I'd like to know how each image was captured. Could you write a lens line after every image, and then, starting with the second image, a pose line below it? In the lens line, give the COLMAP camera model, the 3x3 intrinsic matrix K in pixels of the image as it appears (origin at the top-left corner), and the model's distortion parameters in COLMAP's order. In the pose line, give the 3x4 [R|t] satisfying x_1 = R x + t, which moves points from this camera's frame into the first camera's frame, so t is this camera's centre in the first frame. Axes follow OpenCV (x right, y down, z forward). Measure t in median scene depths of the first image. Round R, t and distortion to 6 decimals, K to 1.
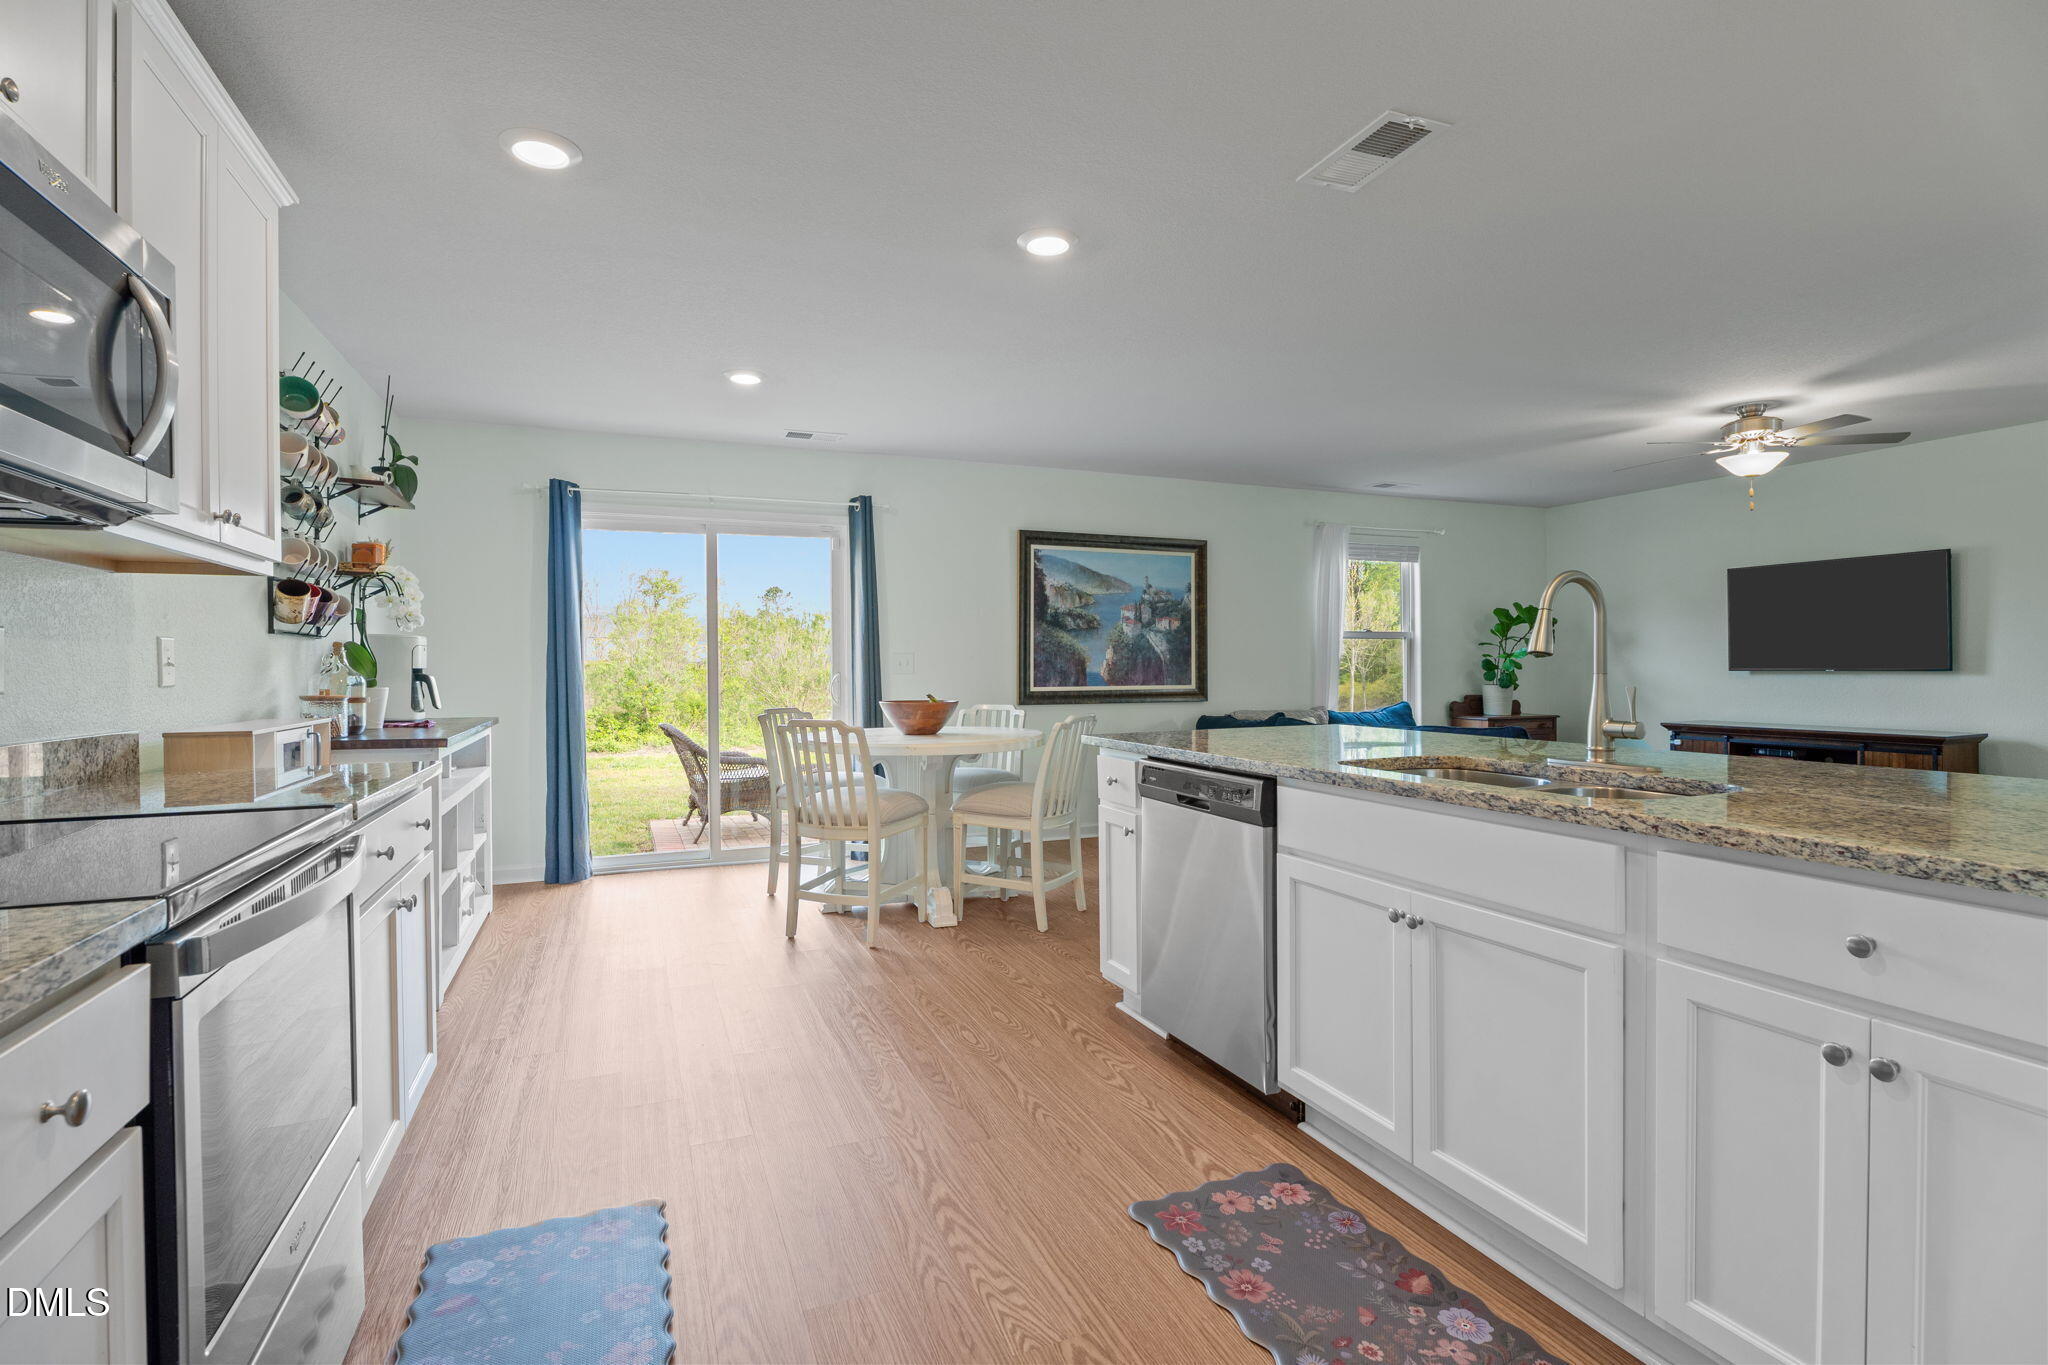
lens RADIAL K [[982.1, 0, 1024.0], [0, 982.1, 682.5], [0, 0, 1]] dist [-0.002932, -0.001602]
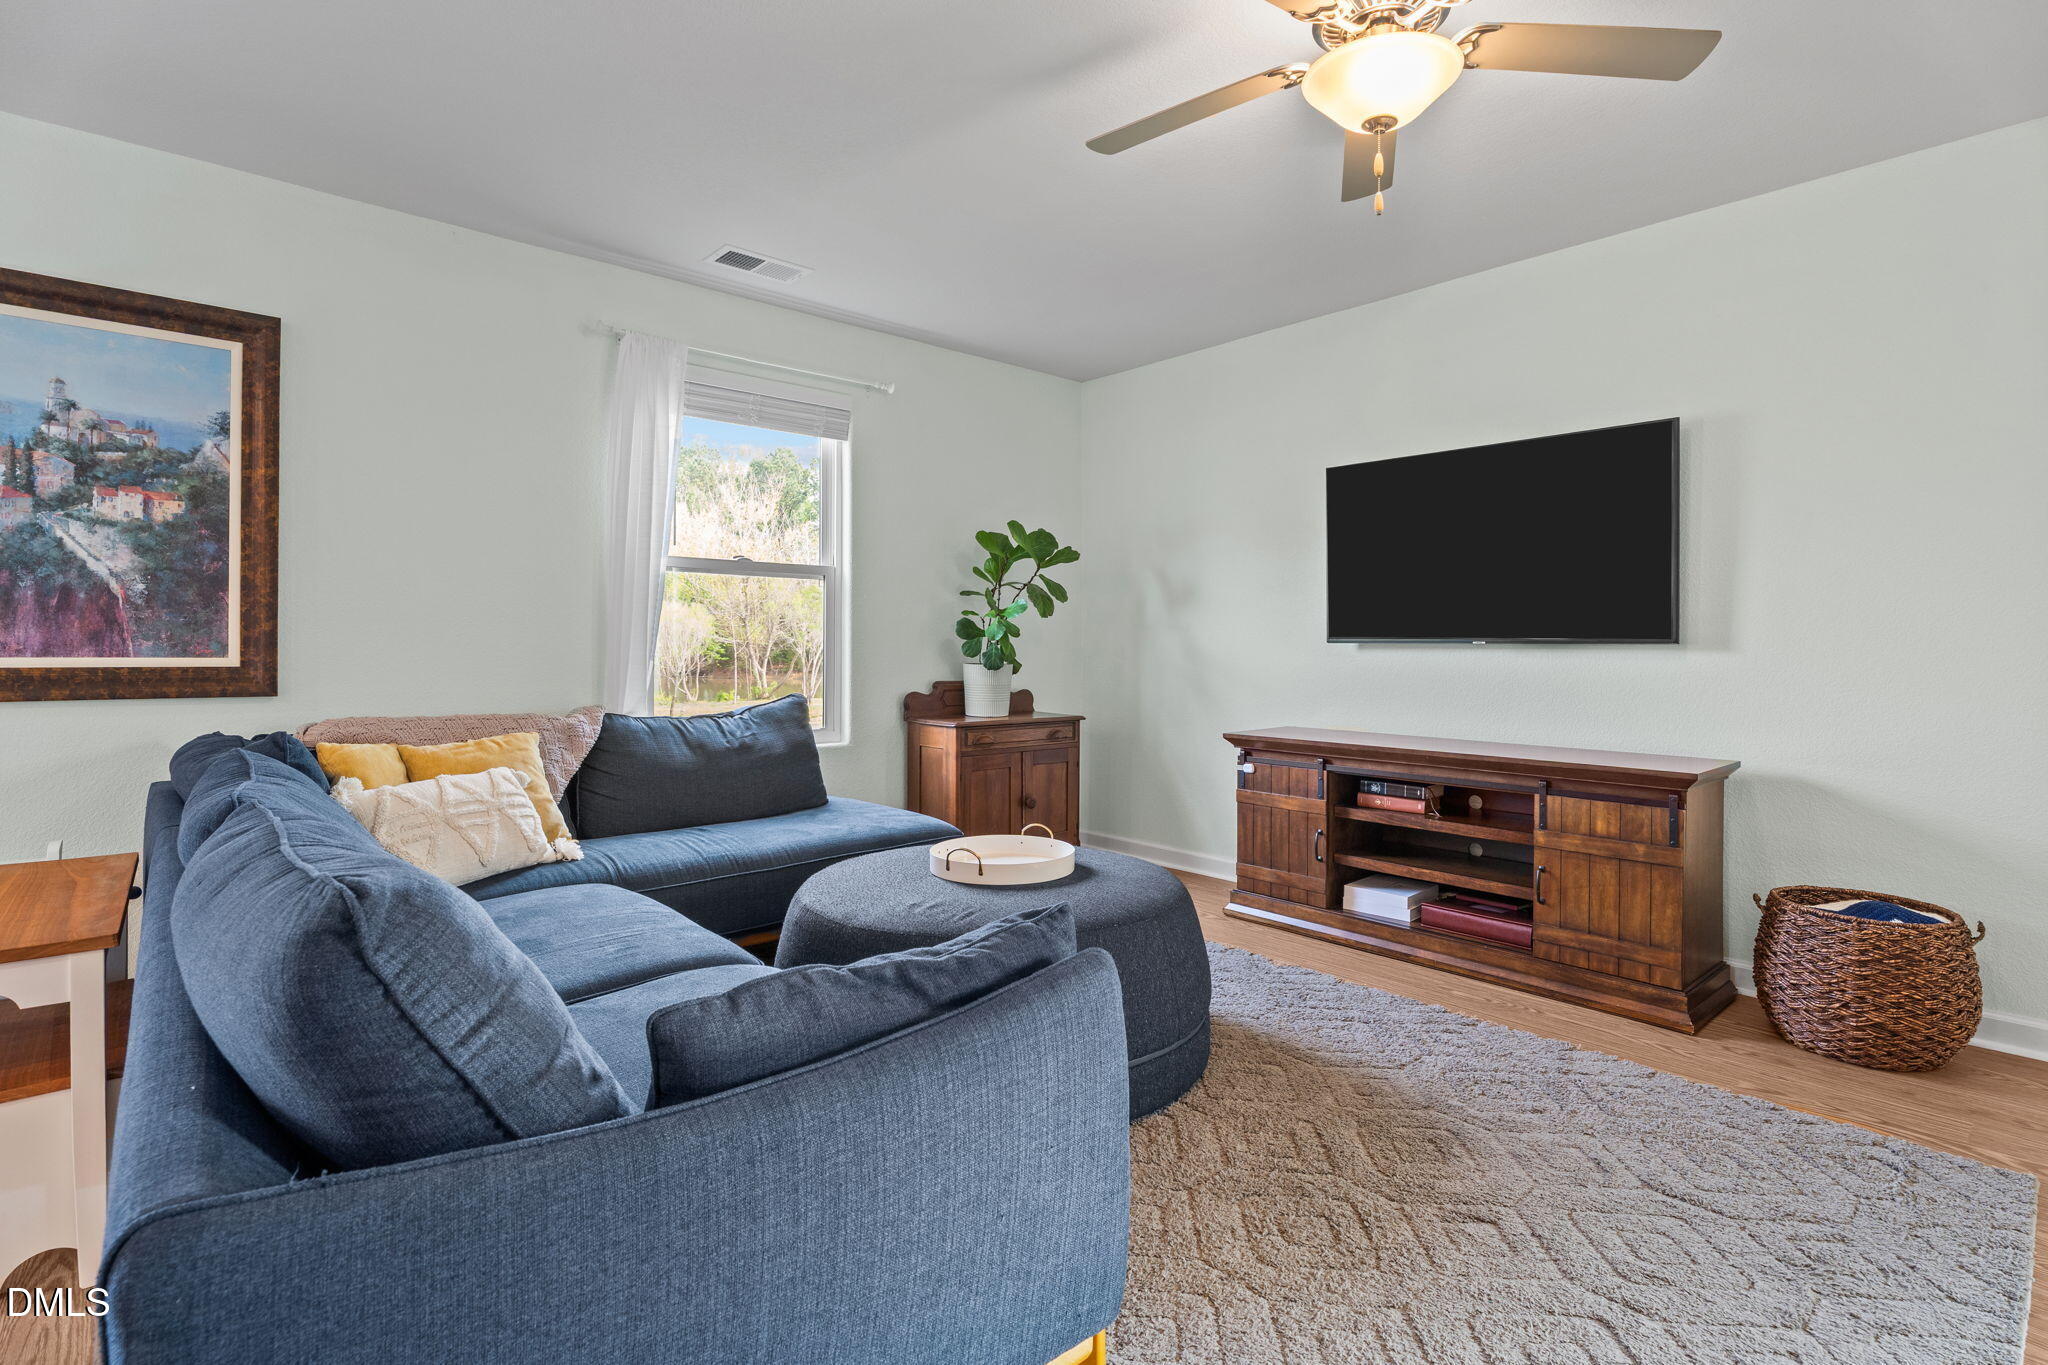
lens RADIAL K [[995.7, 0, 1023.8], [0, 995.7, 652.0], [0, 0, 1]] dist [-0.000367, 0.000035]
pose [[0.950207, 0.012523, 0.311369, 0.364418], [-0.009406, 0.999890, -0.011510, 0.001985], [-0.311479, 0.008008, 0.950219, 0.495612]]
